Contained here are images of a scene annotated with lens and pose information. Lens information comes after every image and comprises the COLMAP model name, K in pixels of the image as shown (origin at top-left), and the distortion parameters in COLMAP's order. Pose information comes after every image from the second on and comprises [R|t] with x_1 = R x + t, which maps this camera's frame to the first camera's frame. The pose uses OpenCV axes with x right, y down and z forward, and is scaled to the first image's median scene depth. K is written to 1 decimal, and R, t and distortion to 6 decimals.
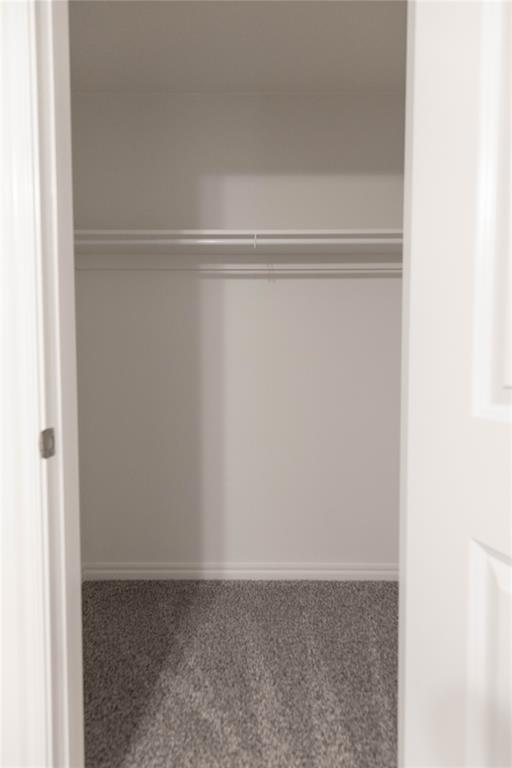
lens RADIAL K [[346.4, 0, 256.0], [0, 346.4, 384.0], [0, 0, 1]] dist [0.002631, 0.000383]
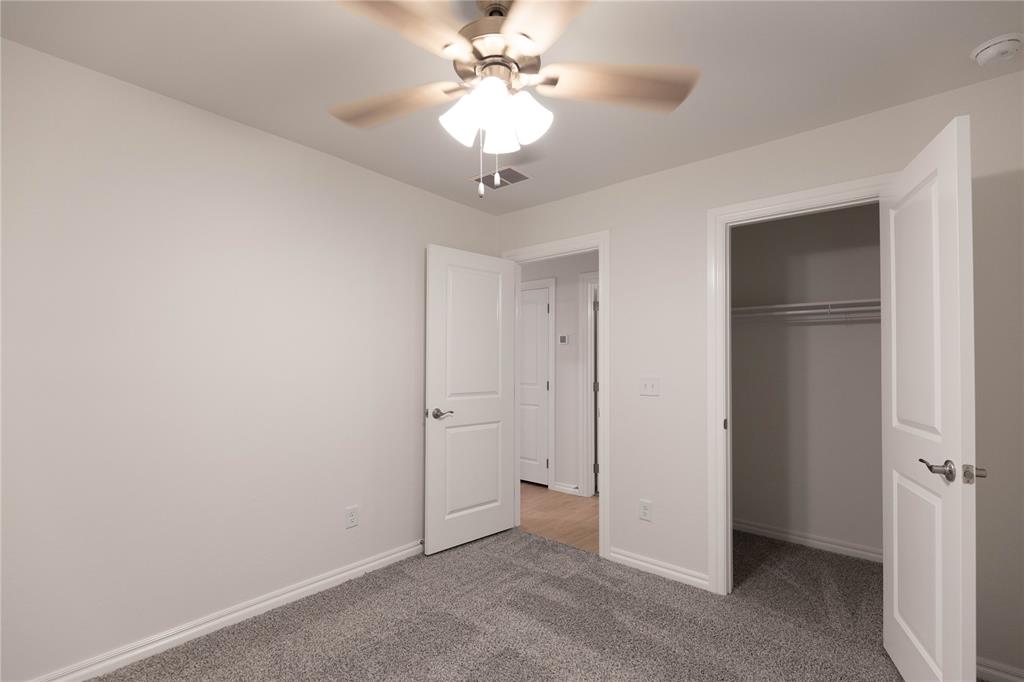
lens RADIAL K [[461.9, 0, 514.6], [0, 461.9, 353.3], [0, 0, 1]] dist [0.002631, 0.000383]
pose [[0.766275, -0.005452, -0.642490, 0.241354], [-0.027899, 0.998738, -0.041750, -0.095743], [0.641907, 0.049917, 0.765156, -1.426105]]
